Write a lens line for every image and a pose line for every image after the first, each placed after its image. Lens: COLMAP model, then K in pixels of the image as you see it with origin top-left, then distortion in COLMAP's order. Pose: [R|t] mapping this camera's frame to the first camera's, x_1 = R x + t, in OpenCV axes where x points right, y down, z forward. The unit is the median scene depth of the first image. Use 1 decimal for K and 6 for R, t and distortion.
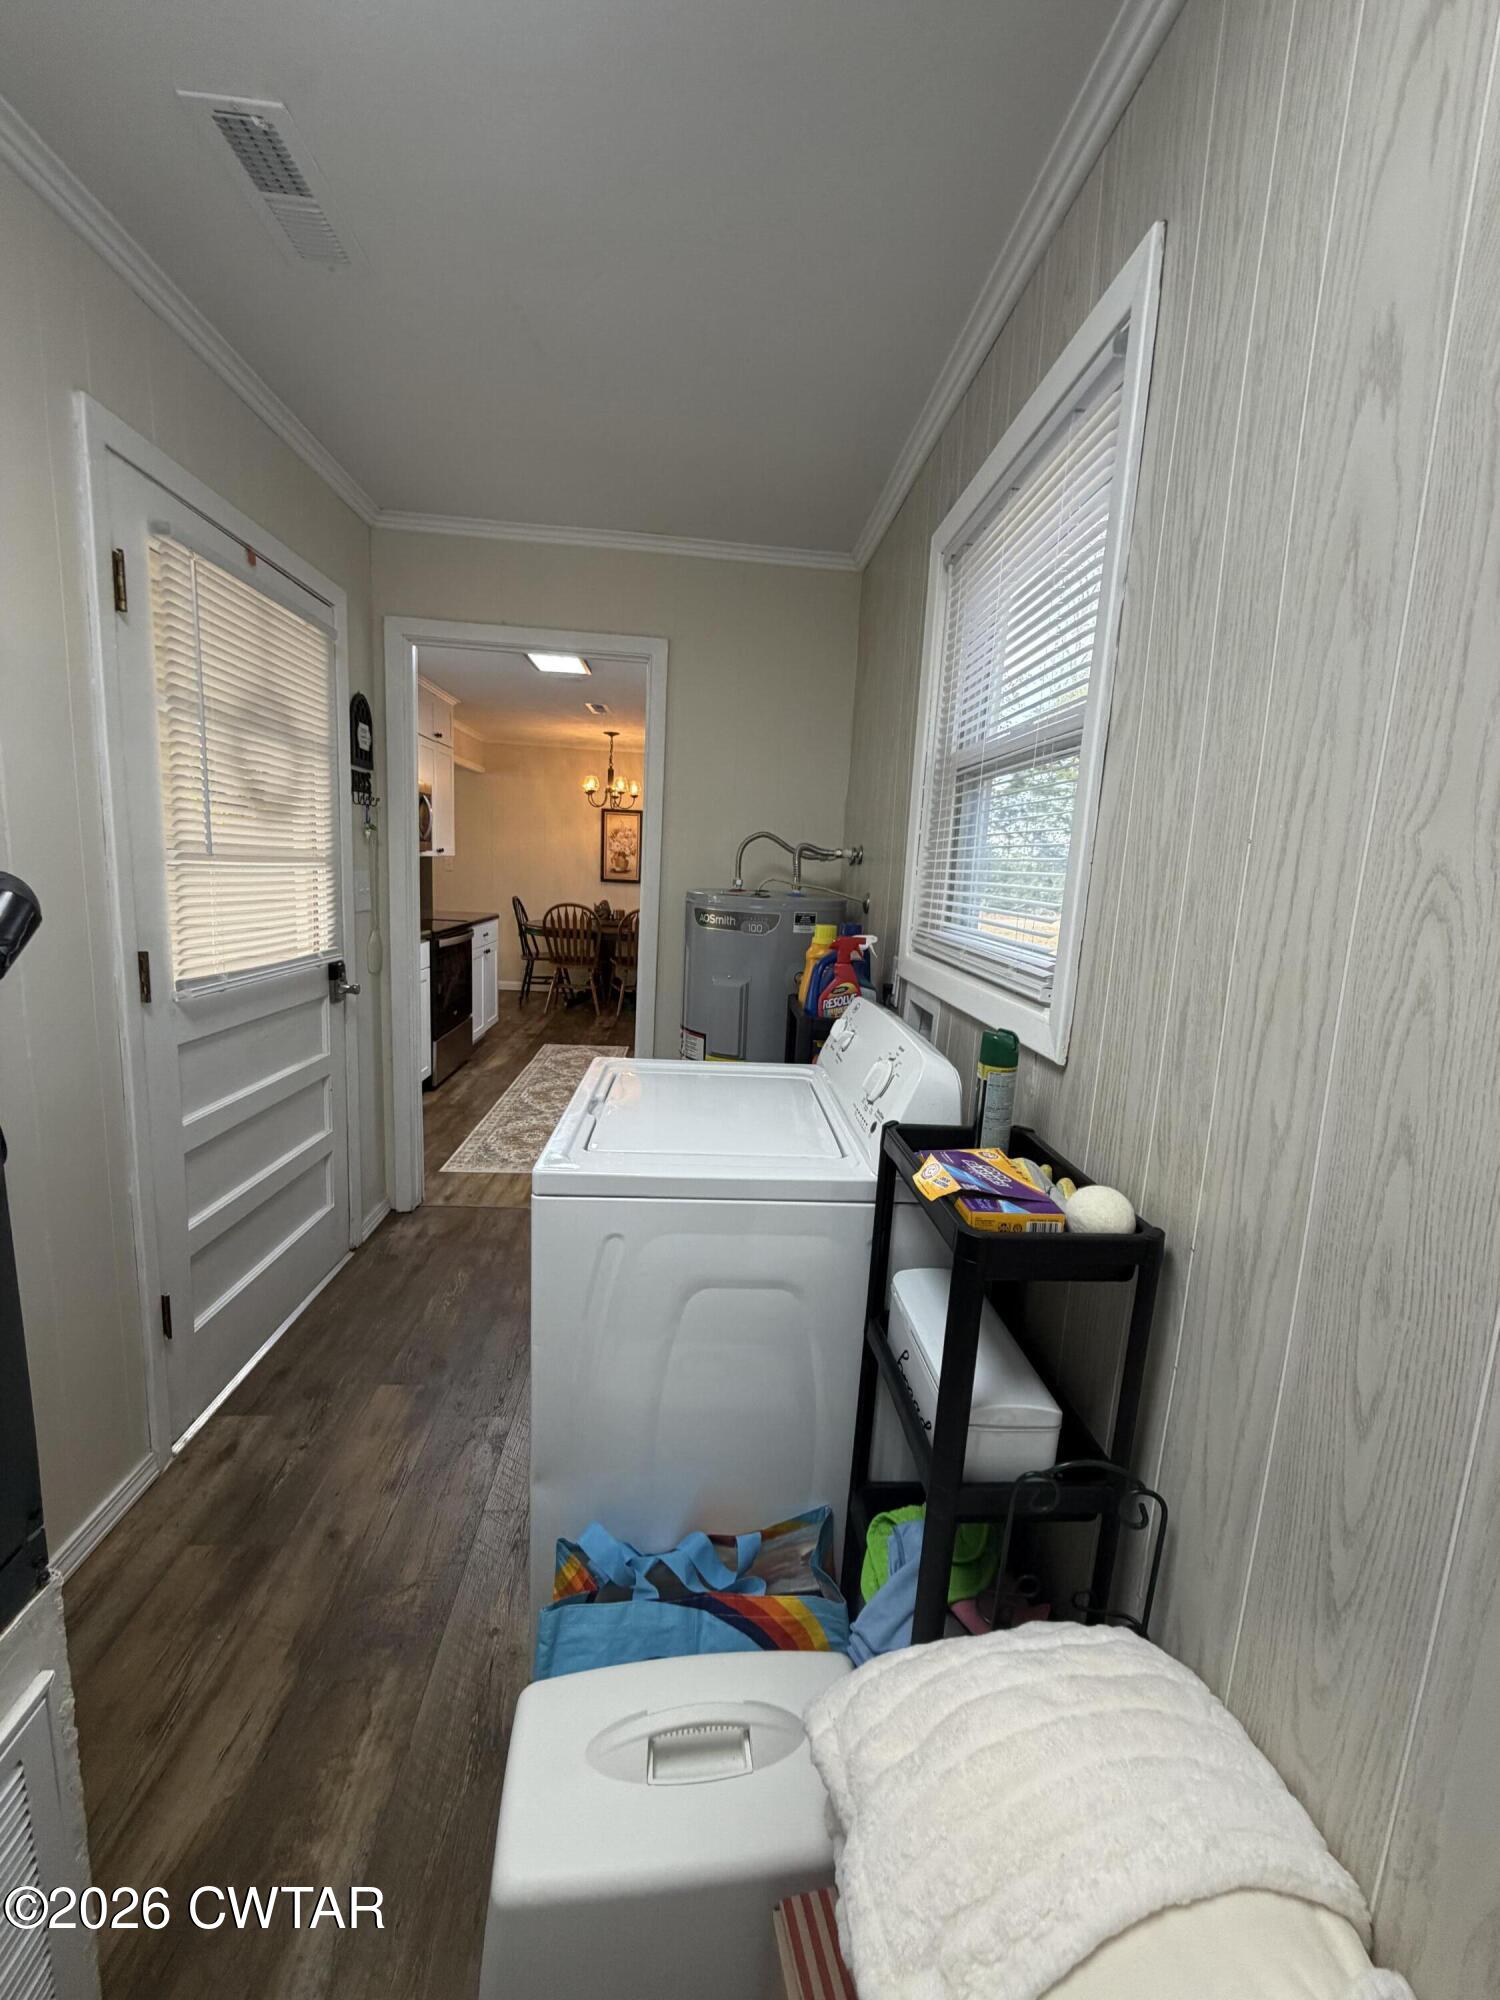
lens RADIAL K [[791.2, 0, 750.0], [0, 791.2, 1000.0], [0, 0, 1]] dist [-0.001339, -0.000071]
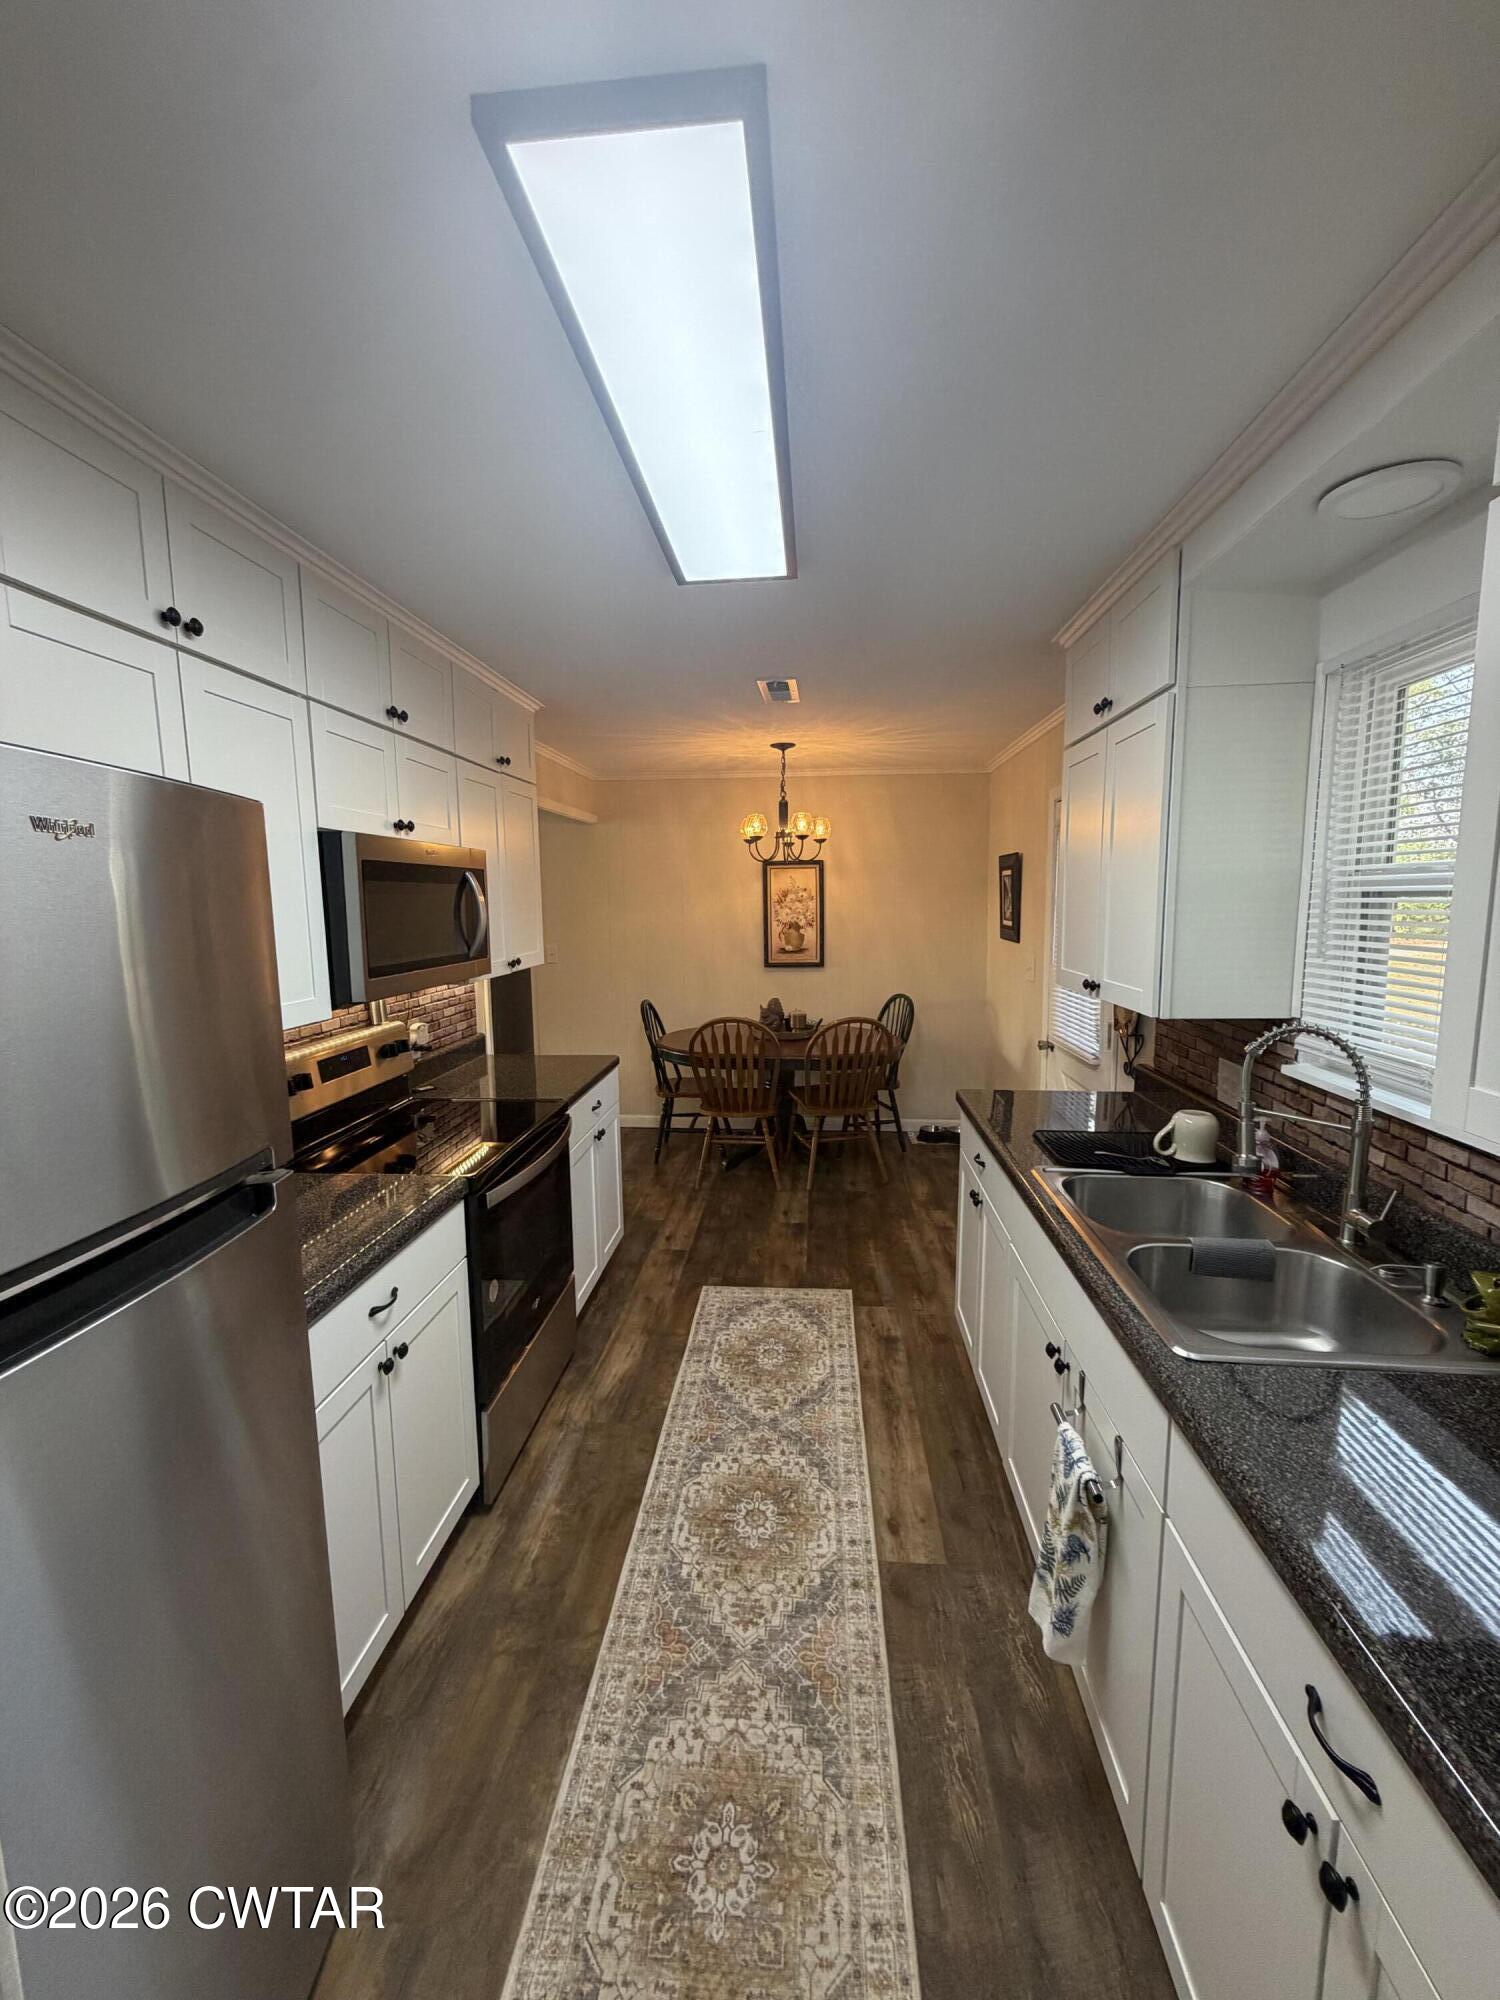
lens RADIAL K [[795.9, 0, 755.3], [0, 795.9, 1013.5], [0, 0, 1]] dist [-0.000028, -0.000108]
pose [[0.987278, -0.044406, -0.152678, -0.109104], [0.039526, 0.998611, -0.034852, -0.100726], [0.154013, 0.028374, 0.987661, 0.373984]]
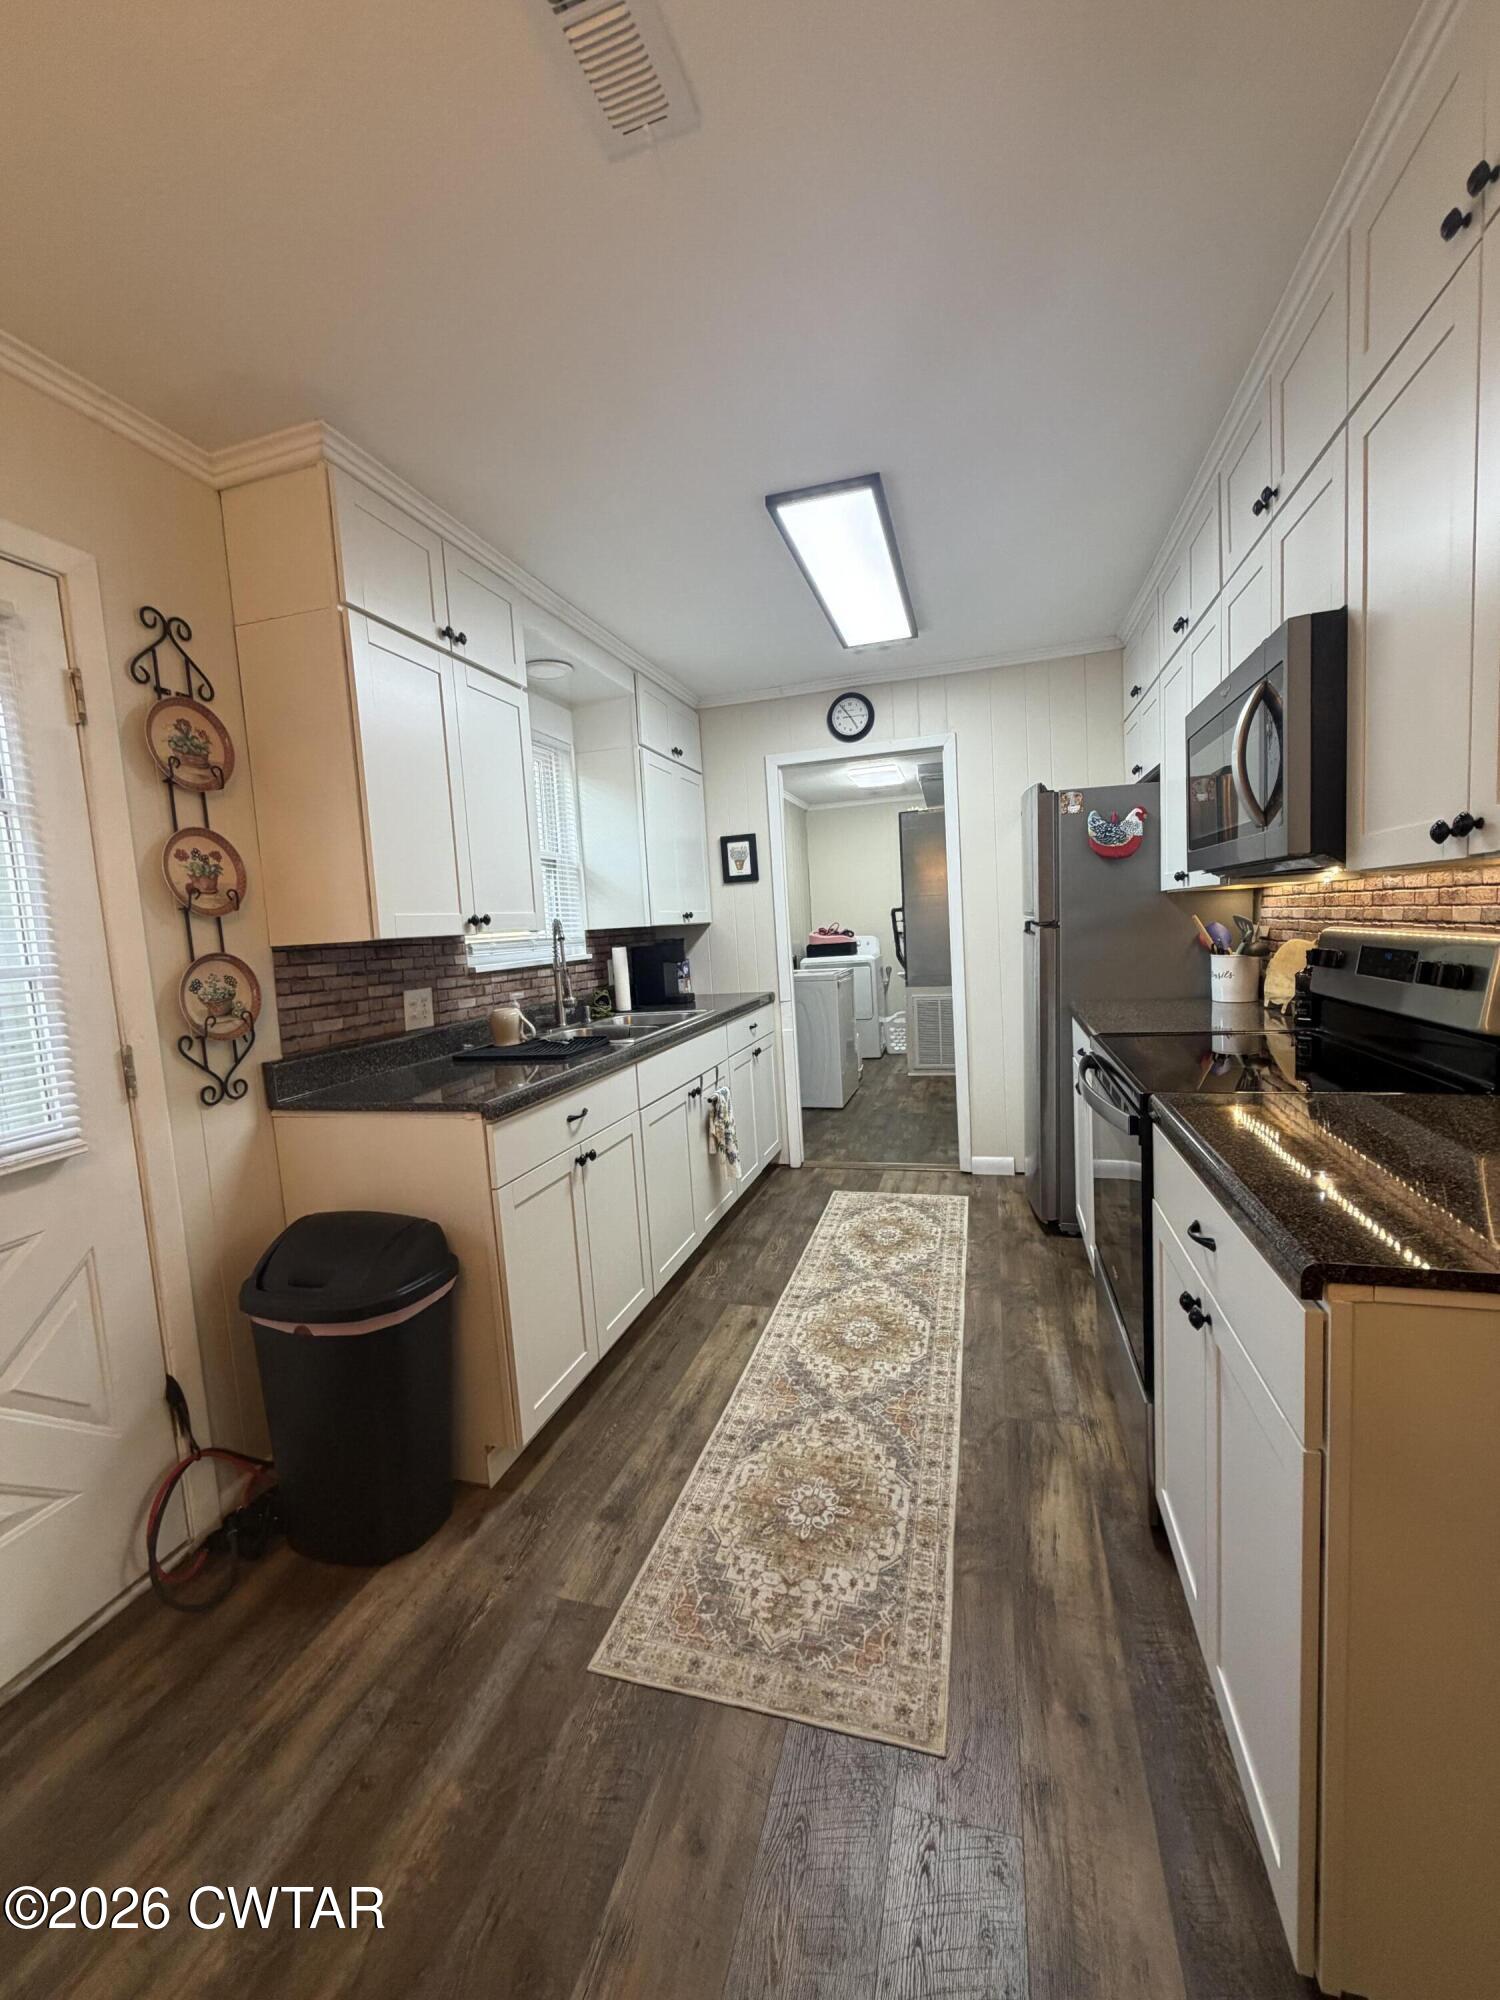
lens RADIAL K [[791.2, 0, 750.0], [0, 791.2, 1000.0], [0, 0, 1]] dist [-0.001339, -0.000071]
pose [[-0.937529, -0.029052, 0.346692, -0.237096], [0.066600, 0.963091, 0.260806, -0.164832], [-0.341473, 0.267603, -0.900991, 0.981133]]
